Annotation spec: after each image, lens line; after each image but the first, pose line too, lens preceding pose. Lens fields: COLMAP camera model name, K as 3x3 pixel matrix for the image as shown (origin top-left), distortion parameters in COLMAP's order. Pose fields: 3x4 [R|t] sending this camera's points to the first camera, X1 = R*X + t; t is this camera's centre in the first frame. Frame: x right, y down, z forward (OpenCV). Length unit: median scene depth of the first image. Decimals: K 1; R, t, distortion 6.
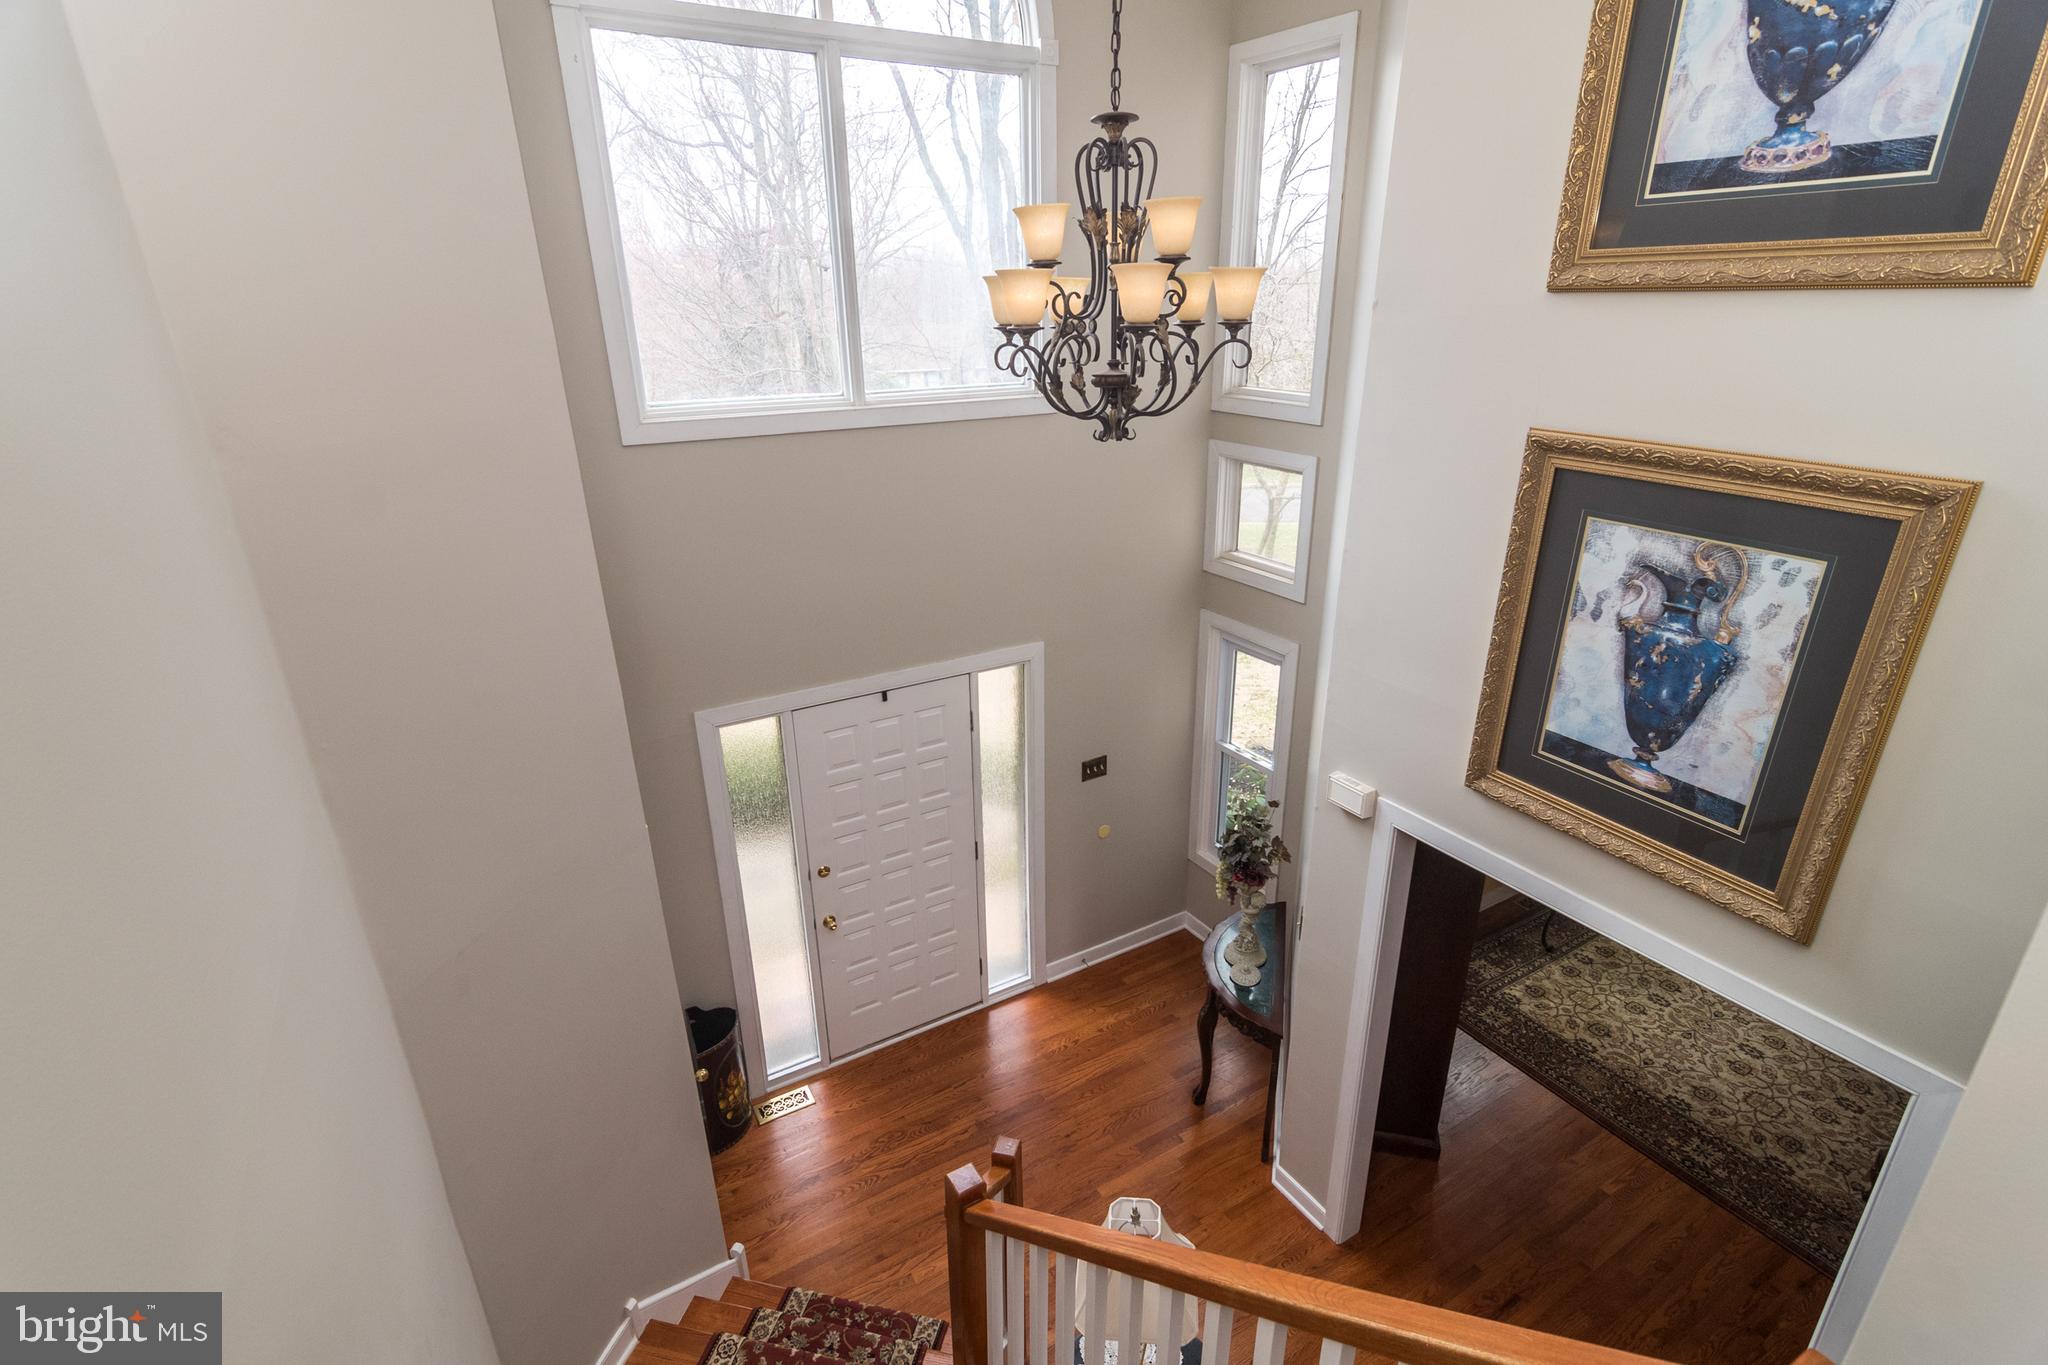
lens RADIAL K [[965.4, 0, 1033.0], [0, 965.4, 678.9], [0, 0, 1]] dist [0.000485, -0.000296]
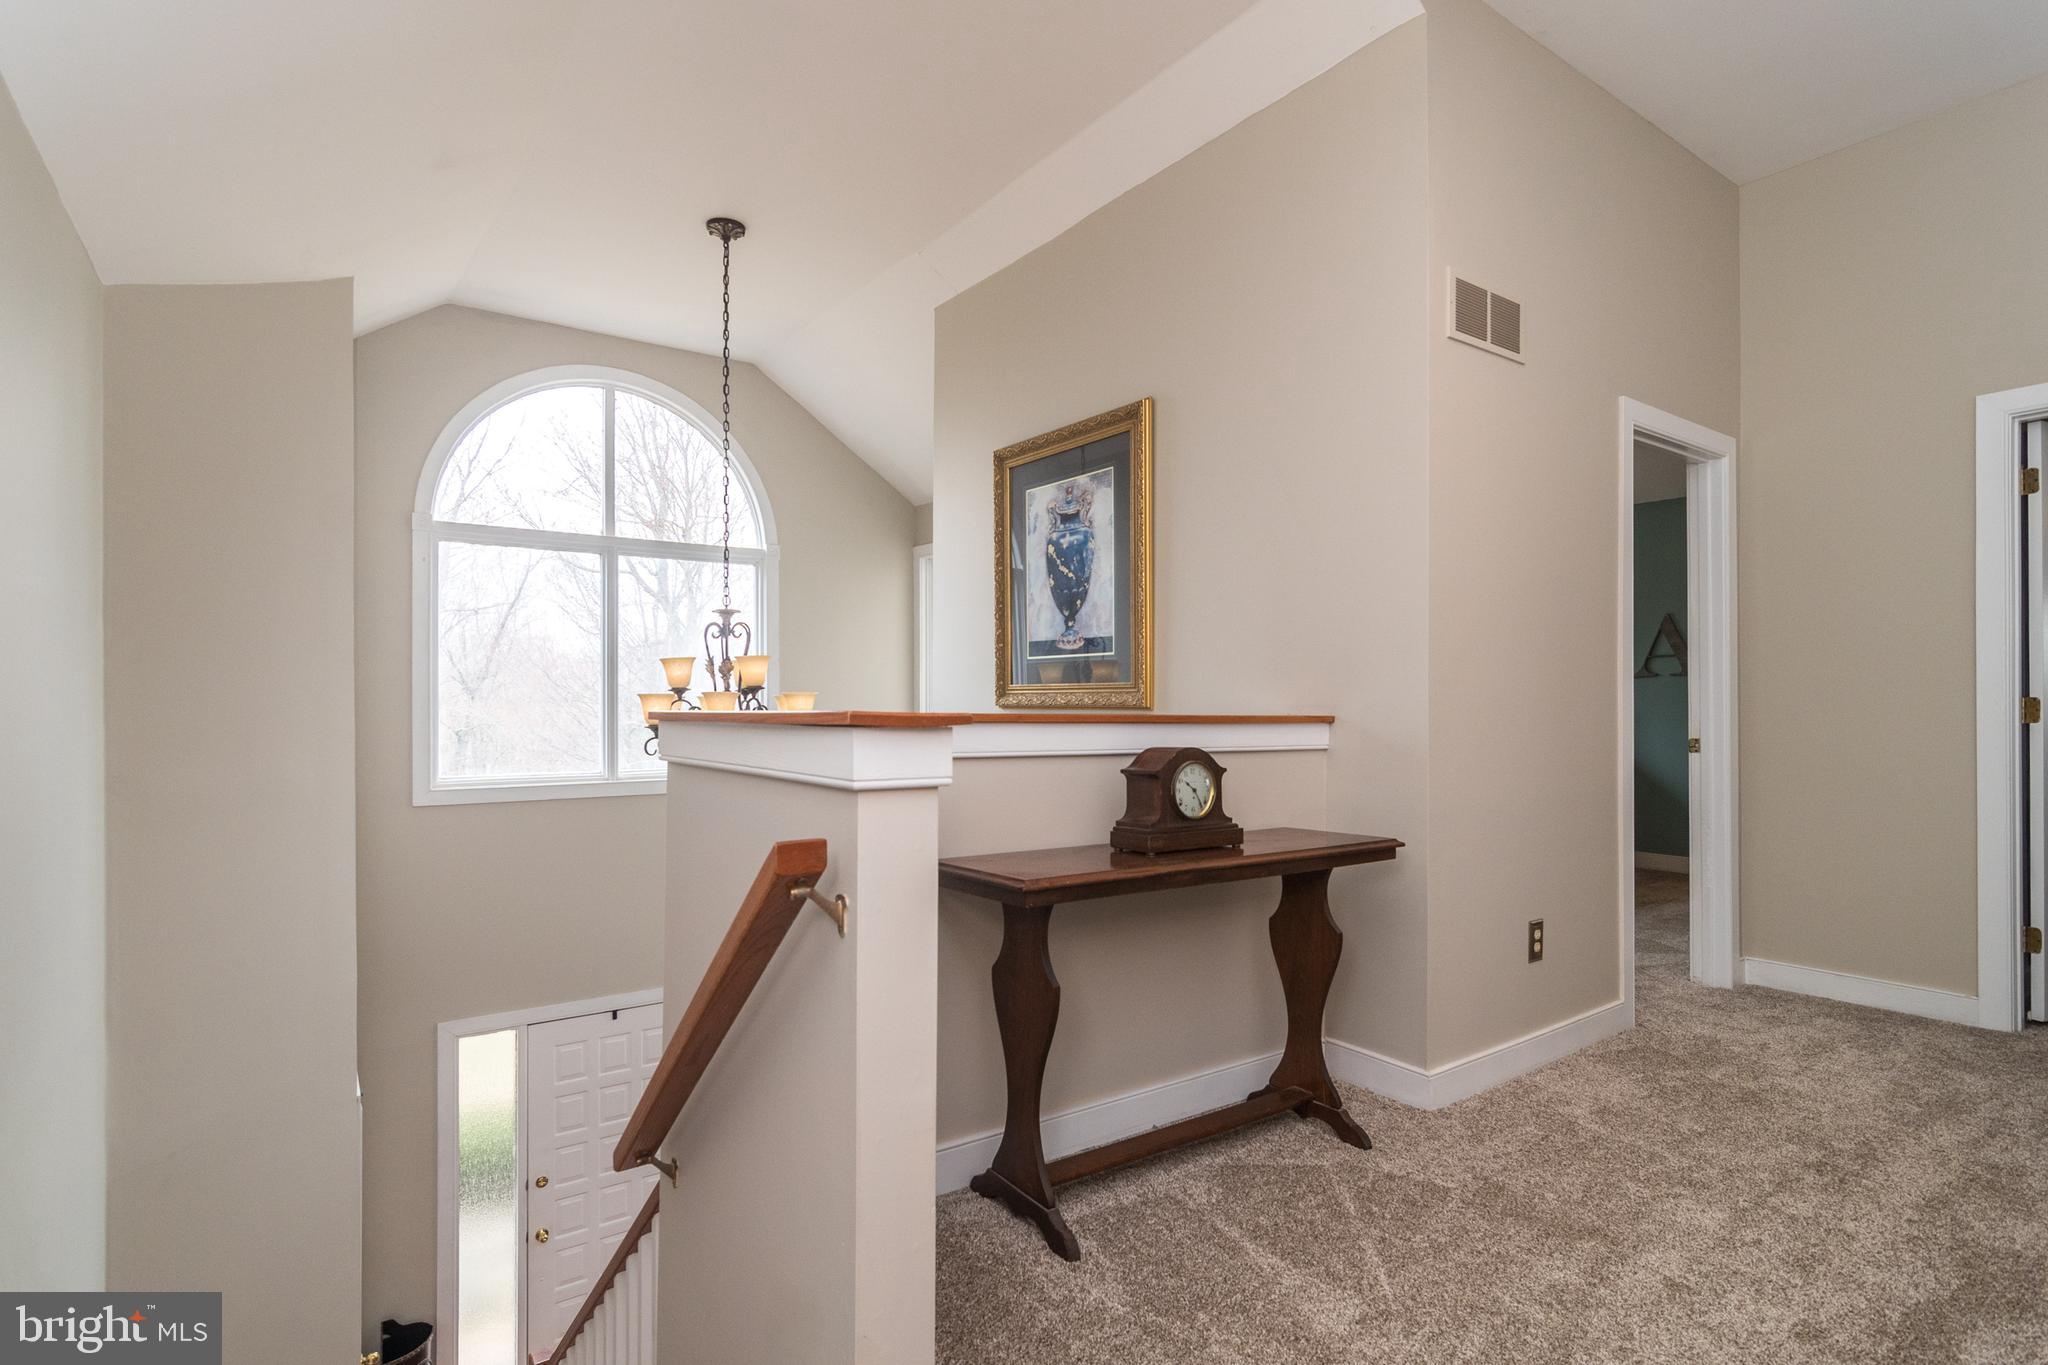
lens RADIAL K [[984.9, 0, 1024.4], [0, 984.9, 698.7], [0, 0, 1]] dist [-0.000292, -0.000283]
pose [[0.996405, 0.008062, 0.084334, 0.459904], [0.023460, 0.930277, -0.366108, 0.209453], [-0.081405, 0.366771, 0.926743, -0.592622]]
